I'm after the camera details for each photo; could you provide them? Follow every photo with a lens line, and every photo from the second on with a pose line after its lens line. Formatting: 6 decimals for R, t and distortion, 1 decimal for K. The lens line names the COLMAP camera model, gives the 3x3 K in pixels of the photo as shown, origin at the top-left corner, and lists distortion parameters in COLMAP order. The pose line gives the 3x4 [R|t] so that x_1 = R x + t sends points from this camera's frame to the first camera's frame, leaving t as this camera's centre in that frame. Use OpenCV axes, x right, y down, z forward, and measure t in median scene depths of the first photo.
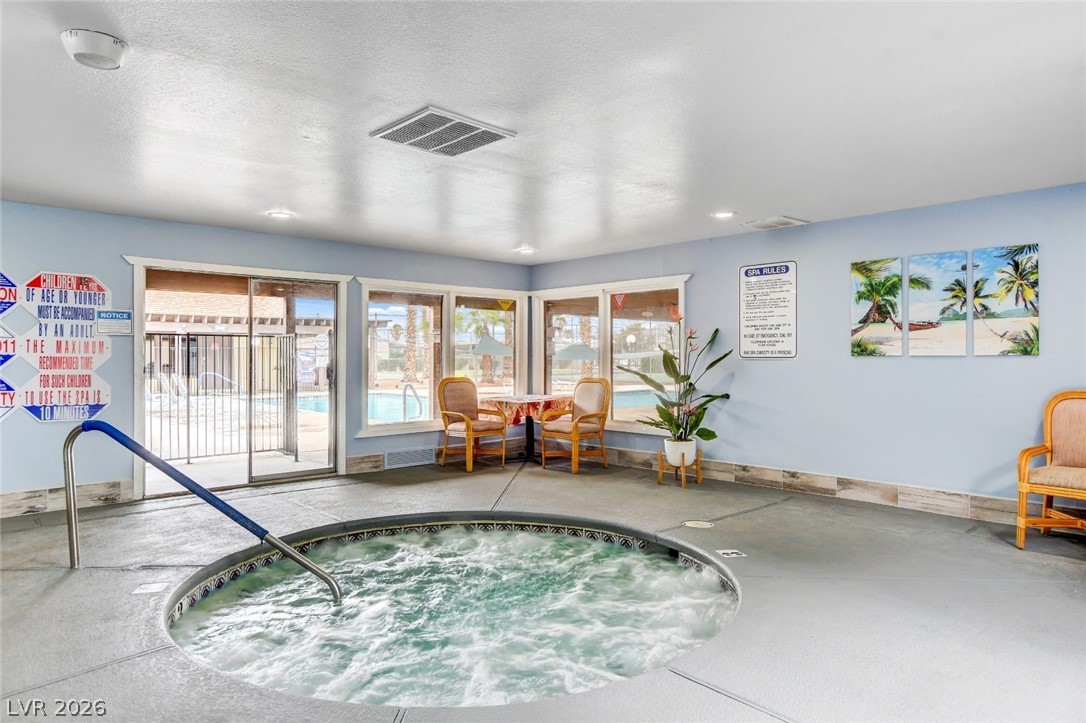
lens RADIAL K [[669.3, 0, 543.1], [0, 669.3, 358.8], [0, 0, 1]] dist [0.005191, 0.001389]
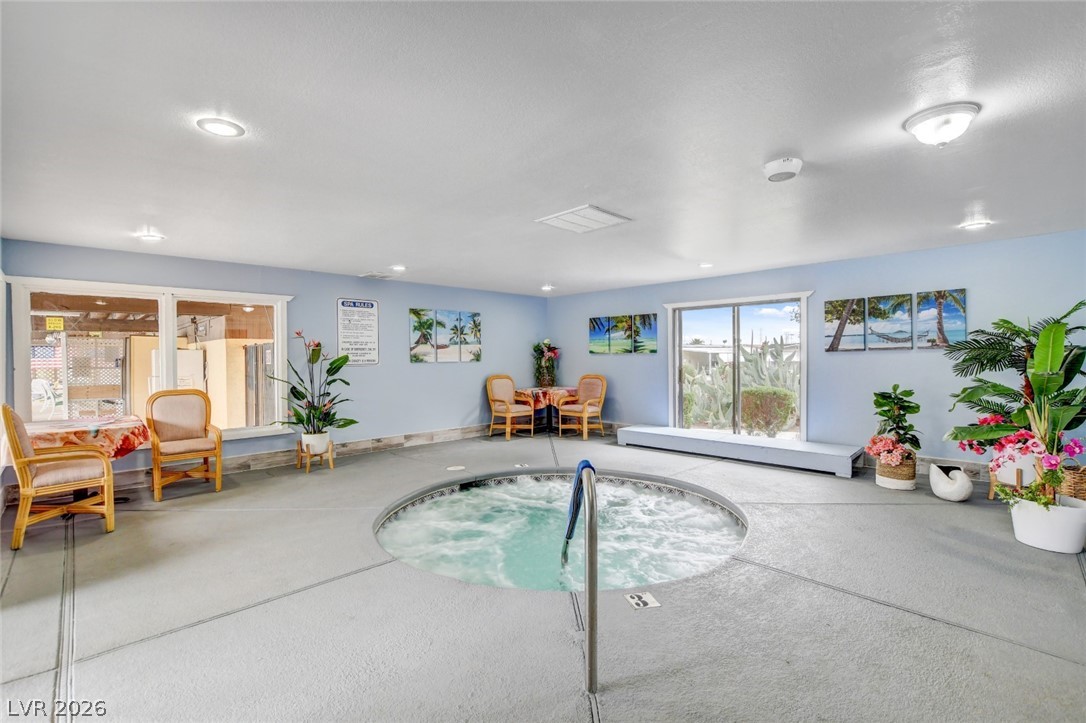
lens RADIAL K [[482.9, 0, 543.2], [0, 482.9, 361.8], [0, 0, 1]] dist [-0.001773, -0.000191]
pose [[-0.014725, -0.005430, 0.999877, -0.813102], [0.015483, 0.999864, 0.005657, -0.008238], [-0.999772, 0.015565, -0.014639, 0.702330]]
